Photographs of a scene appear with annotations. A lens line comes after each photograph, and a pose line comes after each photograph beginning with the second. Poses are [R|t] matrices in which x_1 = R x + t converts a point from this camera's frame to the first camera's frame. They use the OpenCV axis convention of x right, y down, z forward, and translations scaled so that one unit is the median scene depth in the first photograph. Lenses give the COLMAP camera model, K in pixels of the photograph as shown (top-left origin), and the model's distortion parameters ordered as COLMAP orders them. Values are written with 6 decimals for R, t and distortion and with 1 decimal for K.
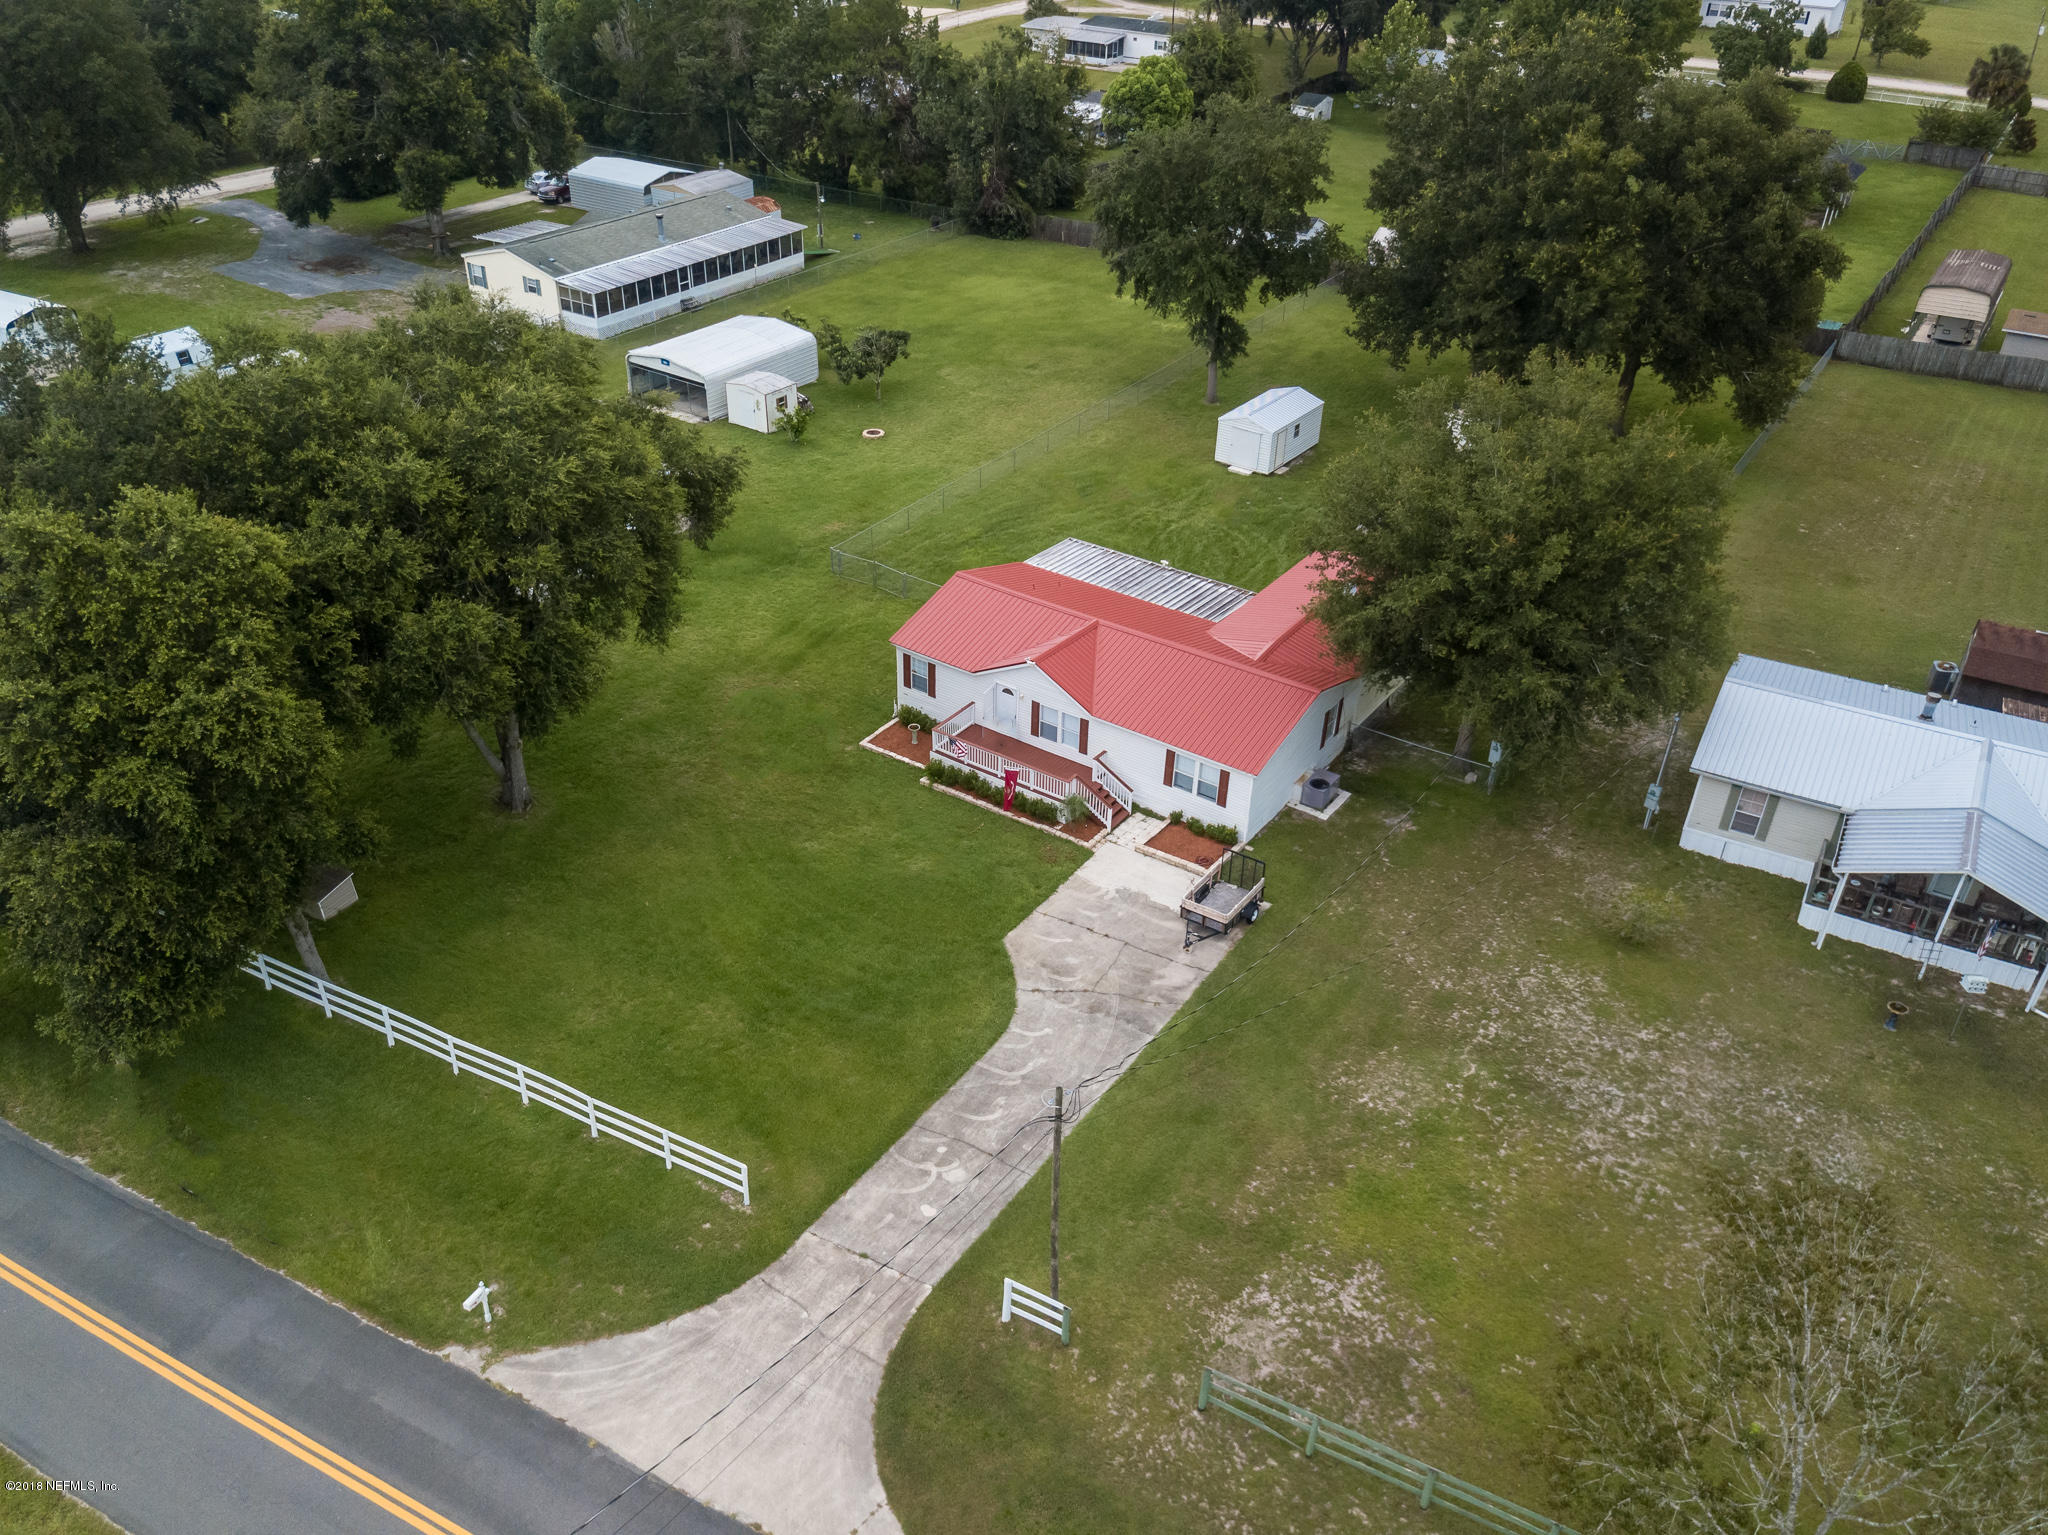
lens RADIAL K [[1575.2, 0, 980.9], [0, 1575.2, 781.9], [0, 0, 1]] dist [0.008207, 0.002588]
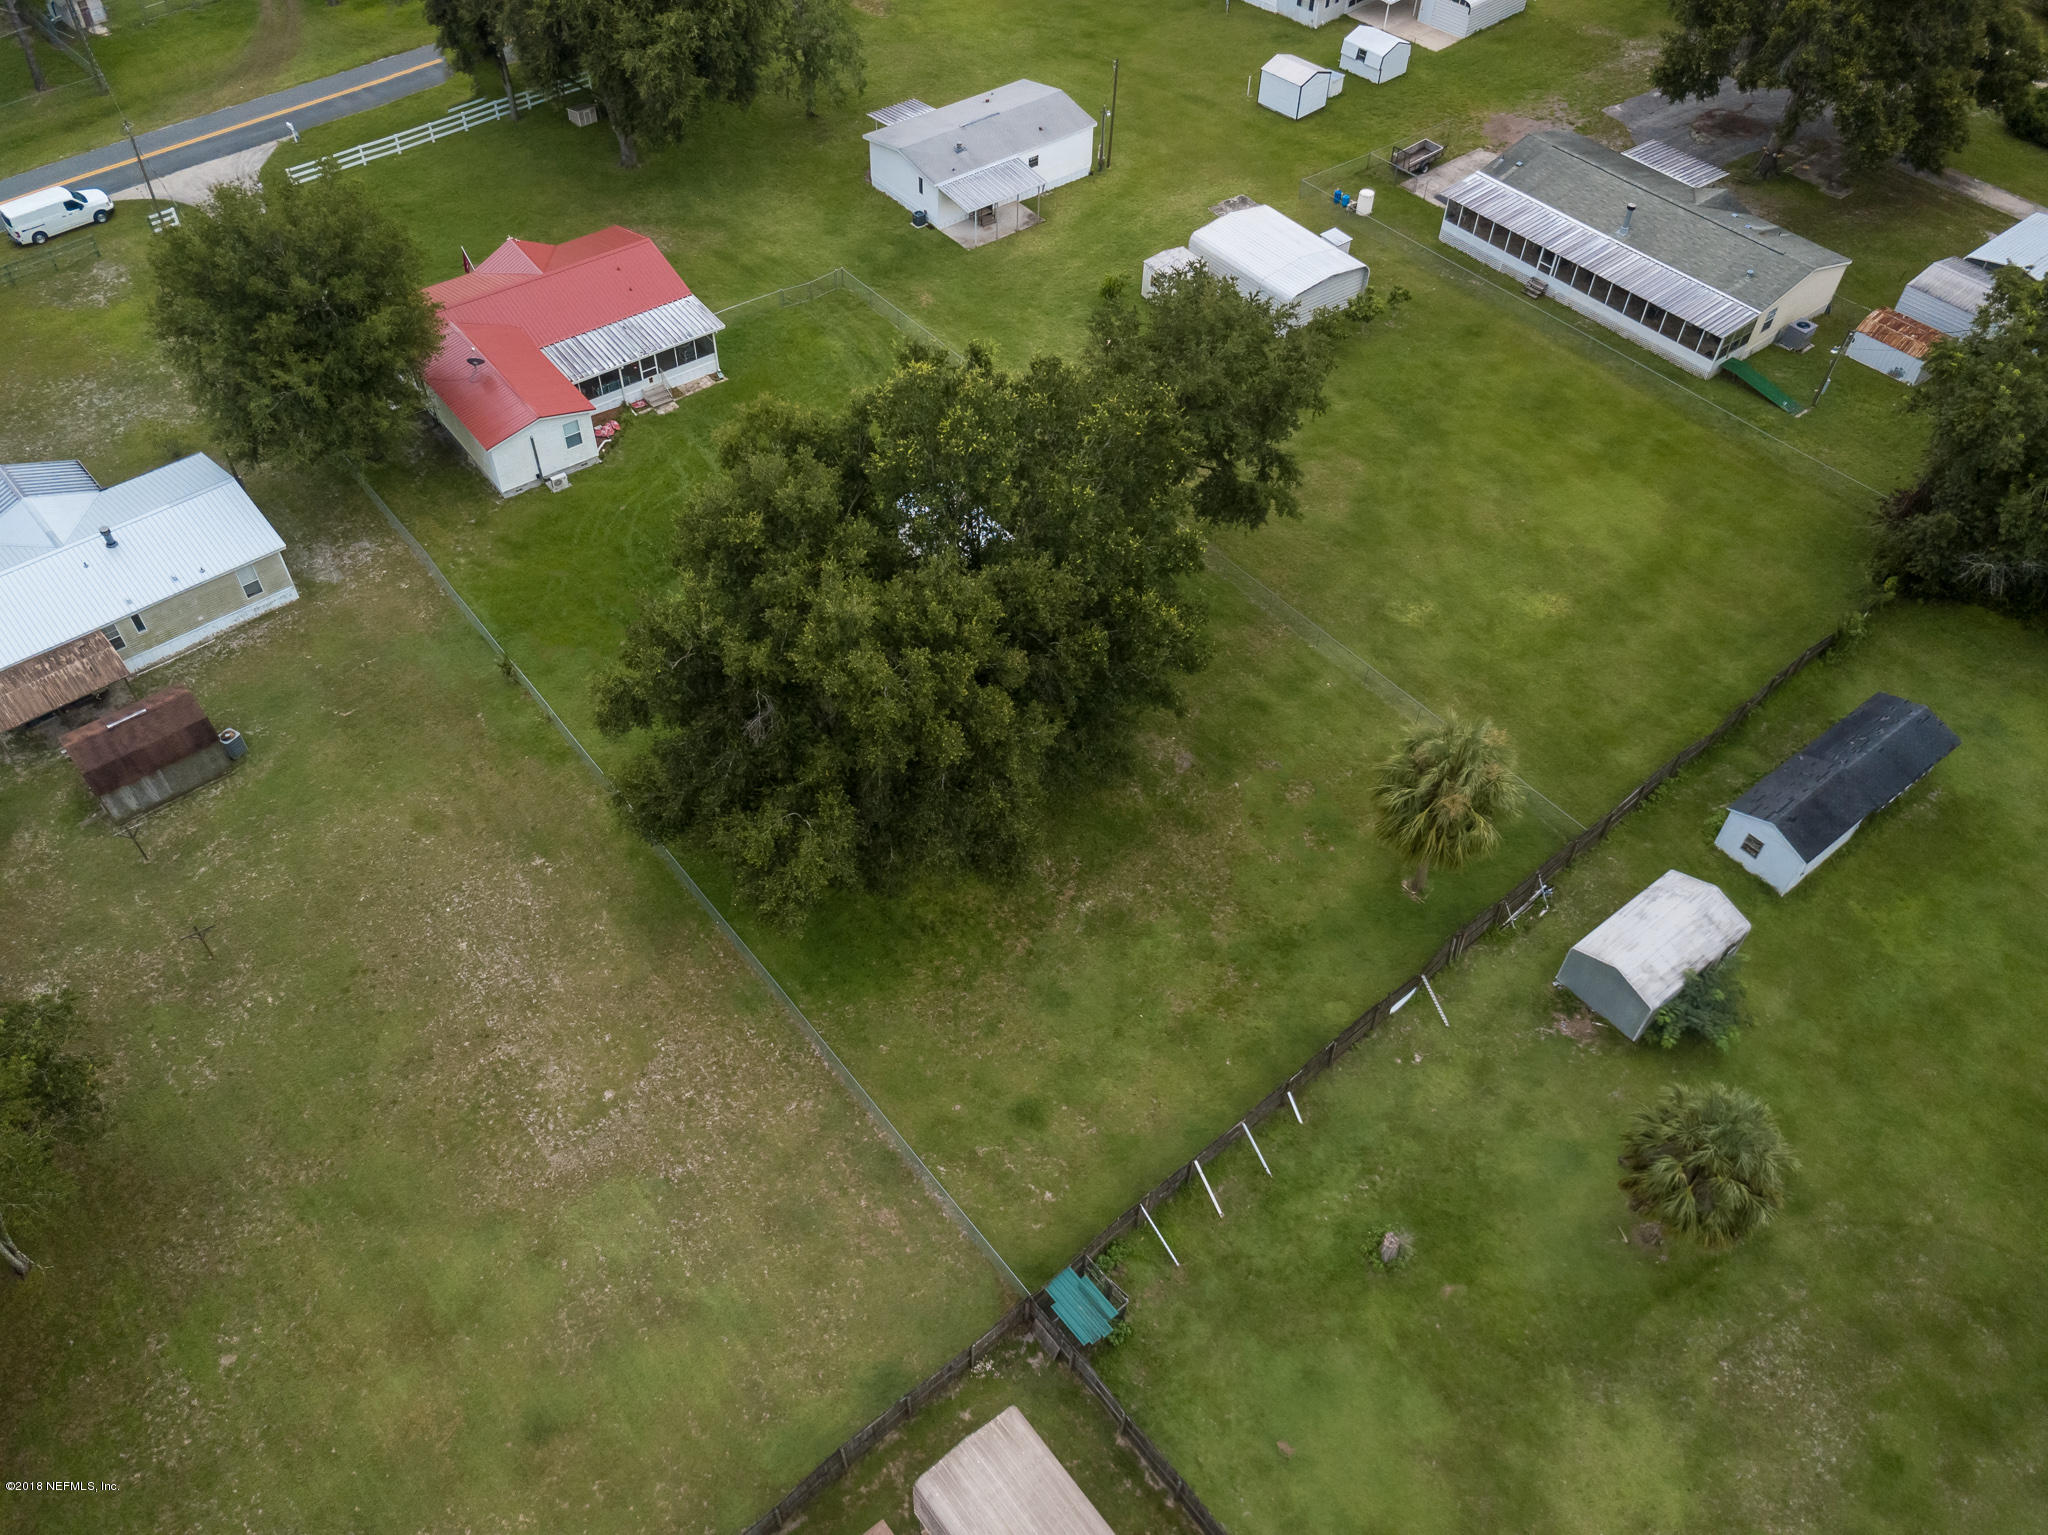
lens RADIAL K [[1575.2, 0, 980.9], [0, 1575.2, 781.9], [0, 0, 1]] dist [0.008207, 0.002588]
pose [[-0.282032, 0.710932, -0.644231, 1.564306], [-0.544764, 0.434074, 0.717504, -1.471184], [0.789740, 0.553313, 0.264868, 1.472587]]
